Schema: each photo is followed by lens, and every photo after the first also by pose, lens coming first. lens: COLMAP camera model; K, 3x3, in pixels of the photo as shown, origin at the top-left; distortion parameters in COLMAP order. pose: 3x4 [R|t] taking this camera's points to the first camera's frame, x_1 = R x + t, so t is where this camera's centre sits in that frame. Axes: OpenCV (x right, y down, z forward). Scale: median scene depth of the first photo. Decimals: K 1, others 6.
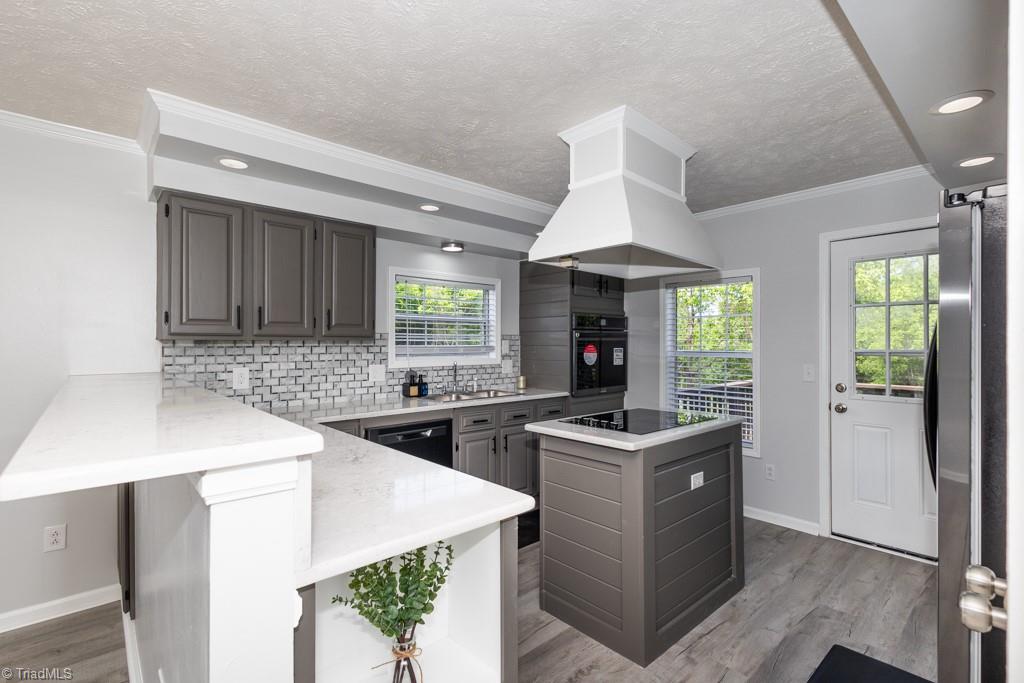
lens RADIAL K [[469.5, 0, 514.5], [0, 469.5, 340.9], [0, 0, 1]] dist [0.005250, -0.002429]
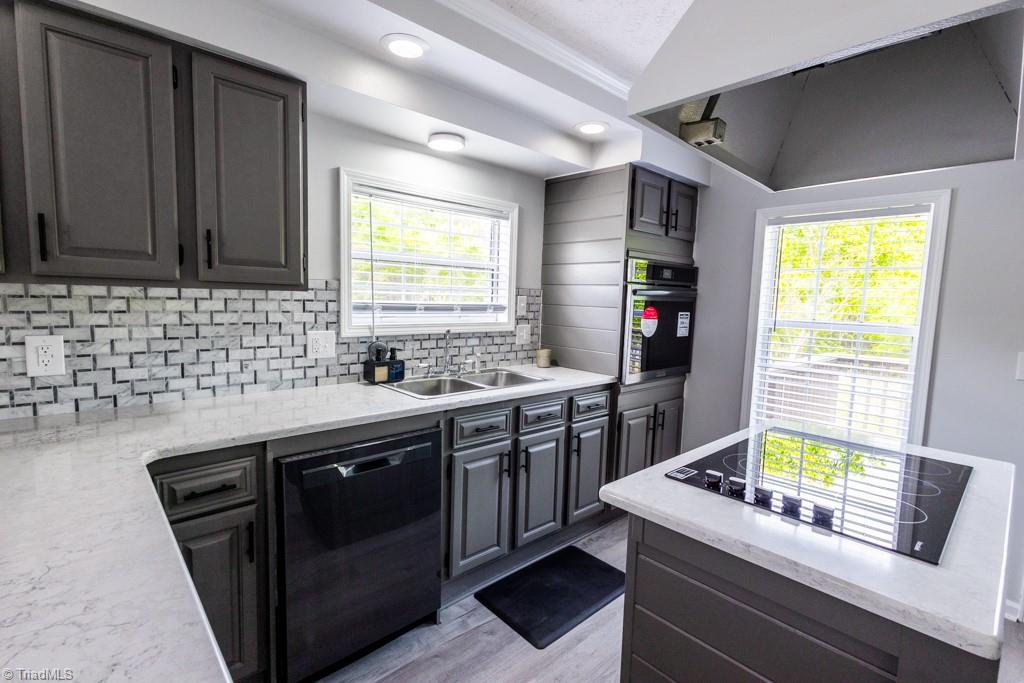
lens RADIAL K [[469.5, 0, 512.1], [0, 469.5, 339.9], [0, 0, 1]] dist [0.005250, -0.002429]
pose [[0.999470, 0.028360, 0.015981, -0.050892], [-0.029778, 0.994852, 0.096868, -0.004559], [-0.013152, -0.097292, 0.995169, 0.374668]]
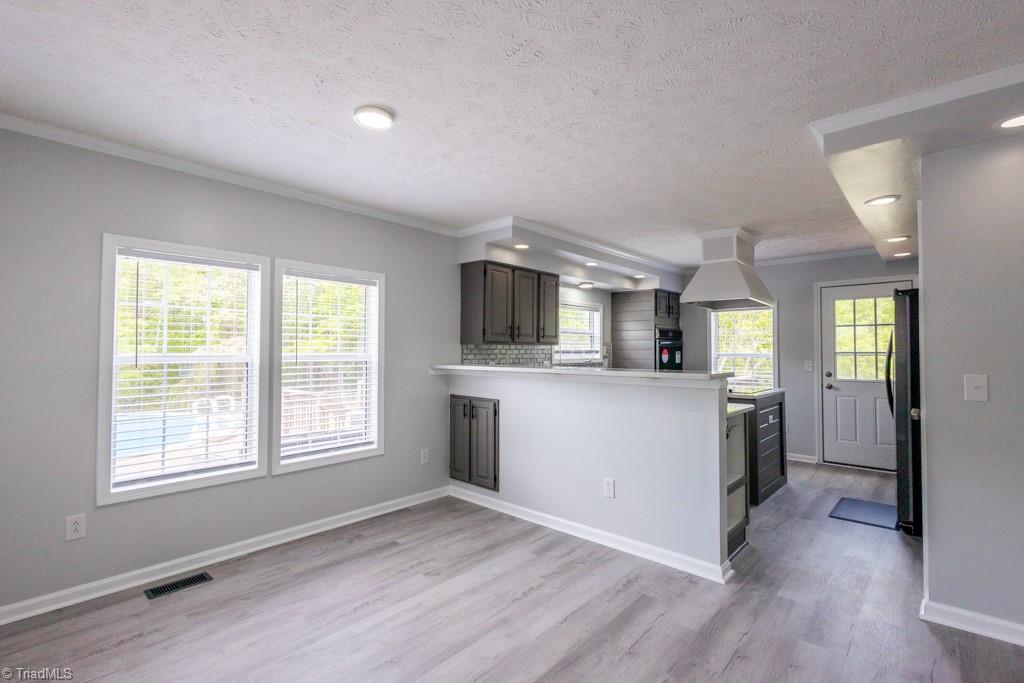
lens RADIAL K [[469.5, 0, 506.9], [0, 469.5, 341.0], [0, 0, 1]] dist [0.005250, -0.002429]
pose [[0.995644, 0.004486, 0.093126, -0.549373], [-0.003044, 0.999873, -0.015617, 0.007835], [-0.093185, 0.015265, 0.995532, -0.516452]]
